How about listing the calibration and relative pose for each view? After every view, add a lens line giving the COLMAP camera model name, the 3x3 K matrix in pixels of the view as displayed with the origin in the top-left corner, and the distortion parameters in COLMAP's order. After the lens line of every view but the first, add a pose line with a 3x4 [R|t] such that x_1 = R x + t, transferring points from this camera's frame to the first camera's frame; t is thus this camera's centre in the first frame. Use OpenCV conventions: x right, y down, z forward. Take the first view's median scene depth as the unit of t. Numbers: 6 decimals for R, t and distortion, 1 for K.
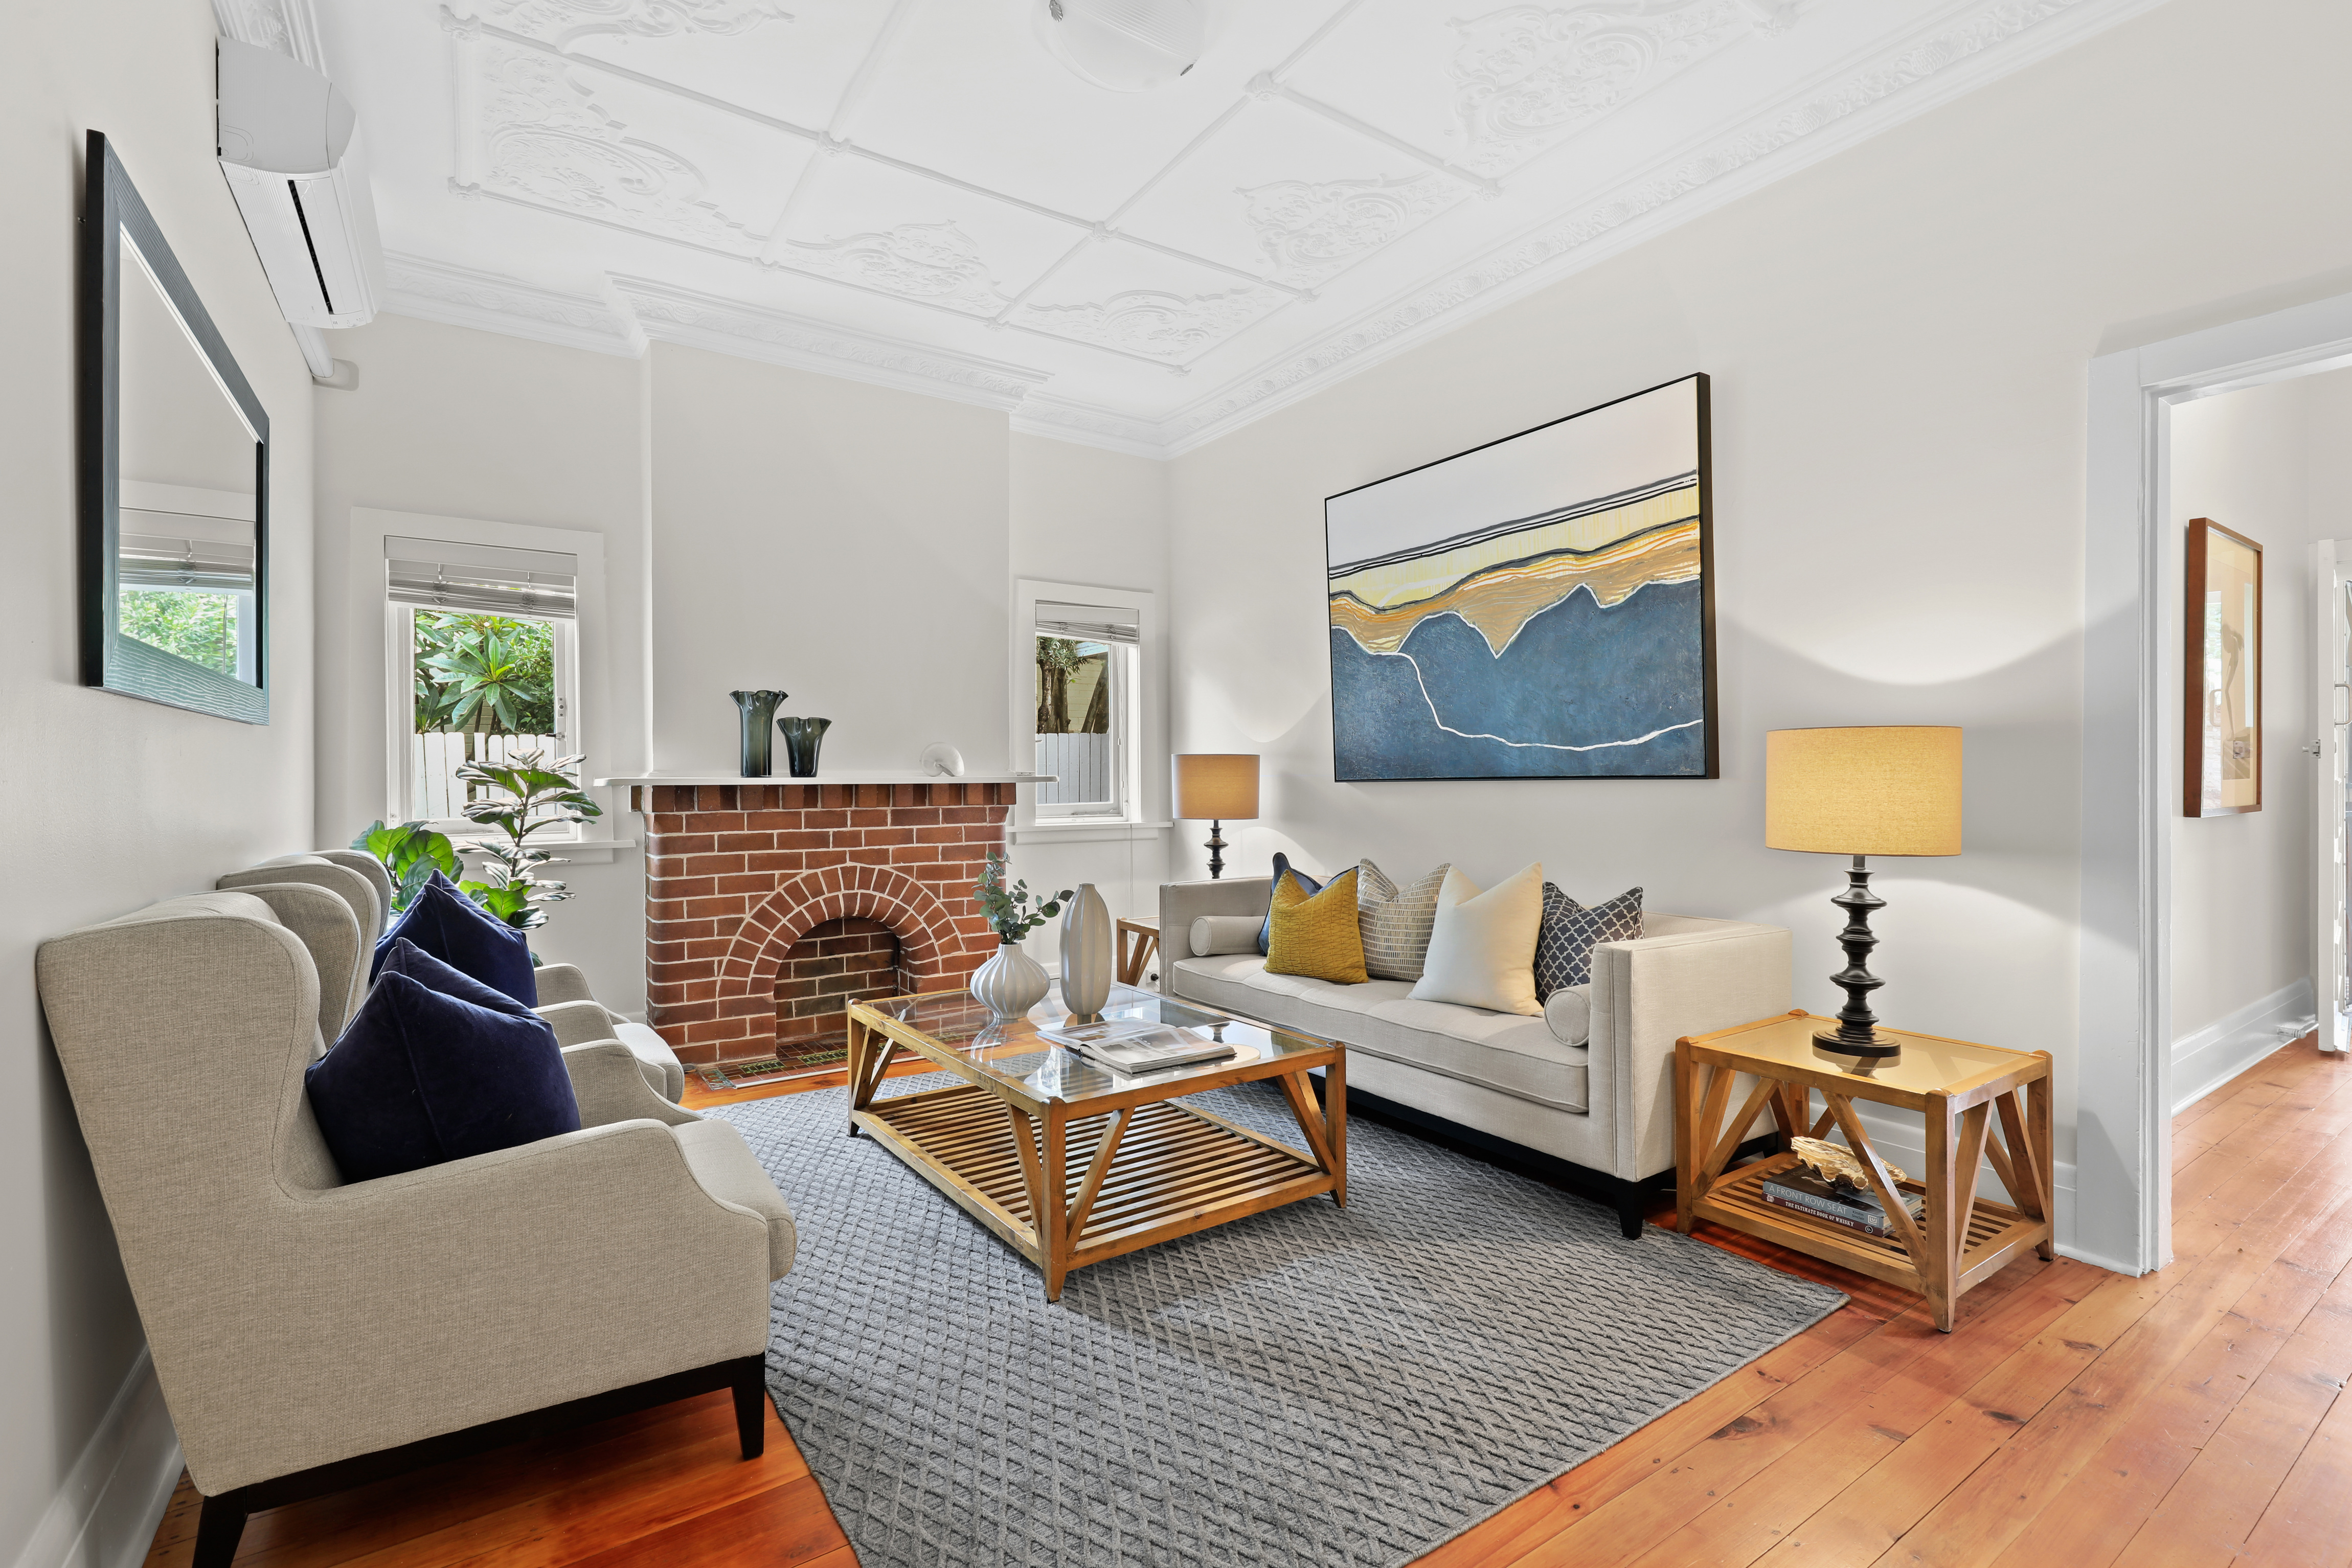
lens RADIAL K [[1055.6, 0, 1174.0], [0, 1055.6, 794.0], [0, 0, 1]] dist [-0.005310, -0.000441]
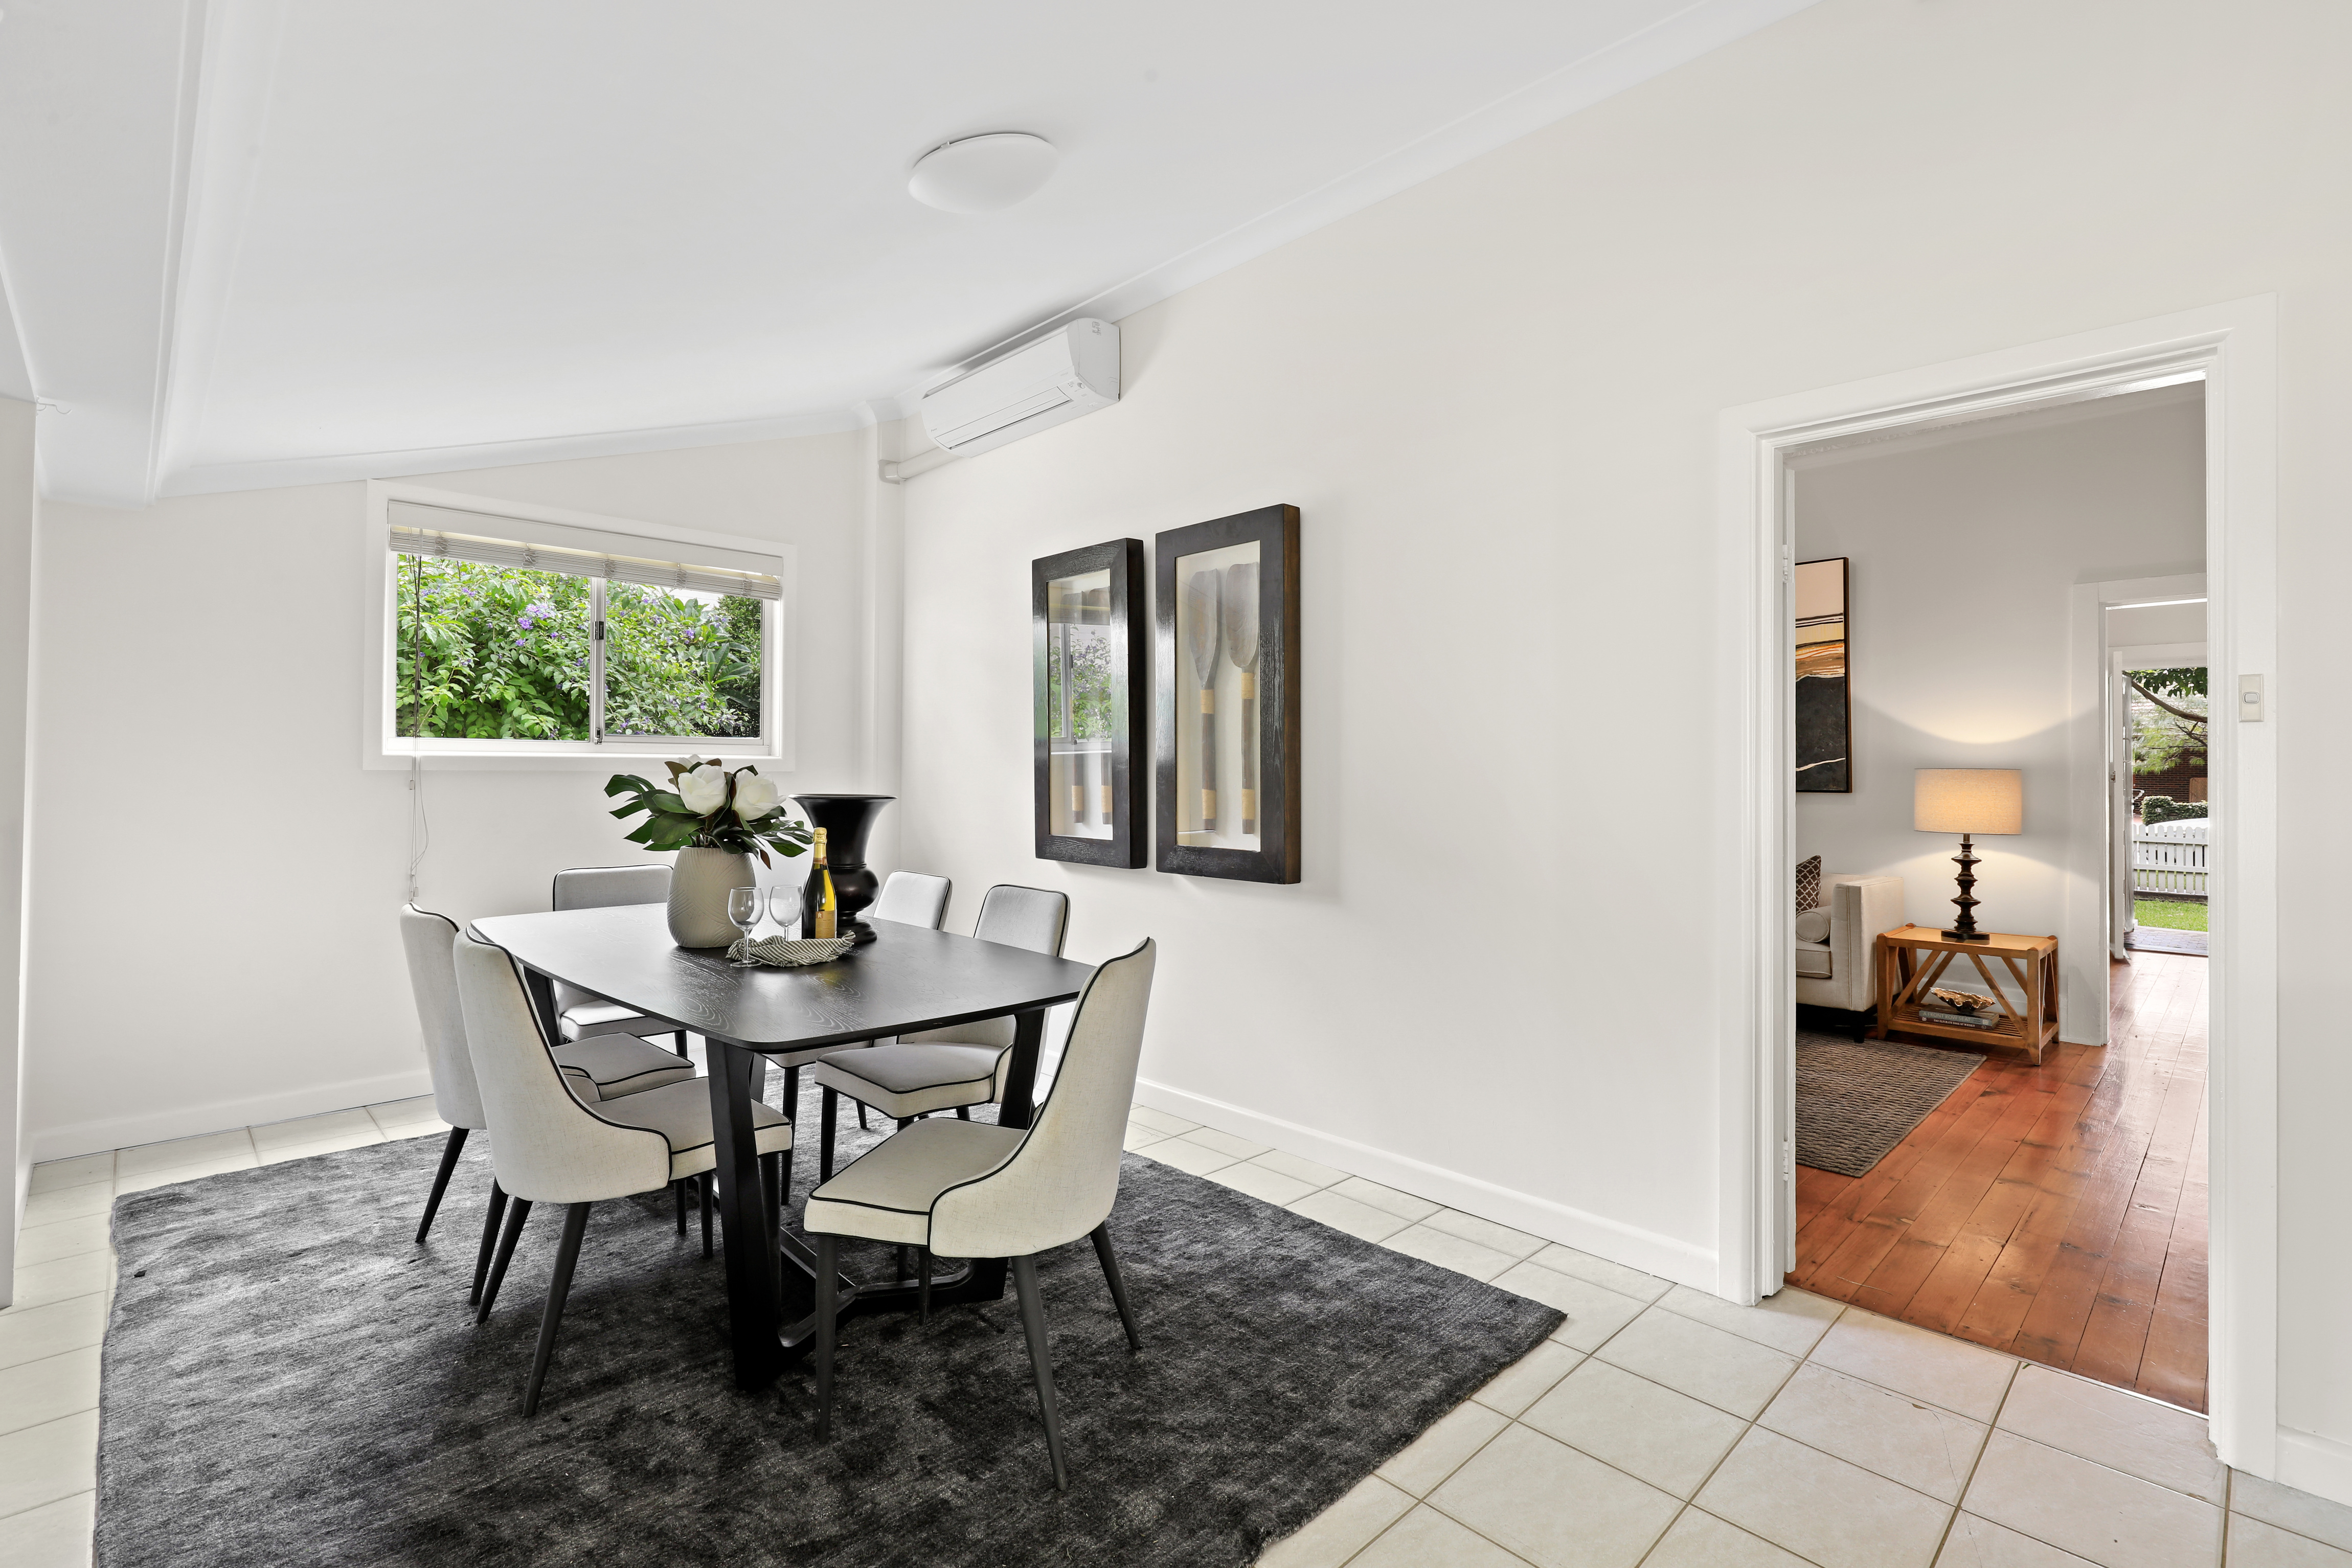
lens RADIAL K [[1055.6, 0, 1182.6], [0, 1055.6, 769.0], [0, 0, 1]] dist [-0.005310, -0.000441]
pose [[0.985988, 0.014699, 0.166169, -1.049213], [-0.010571, 0.999614, -0.025695, 0.003330], [-0.166482, 0.023578, 0.985763, -0.631112]]
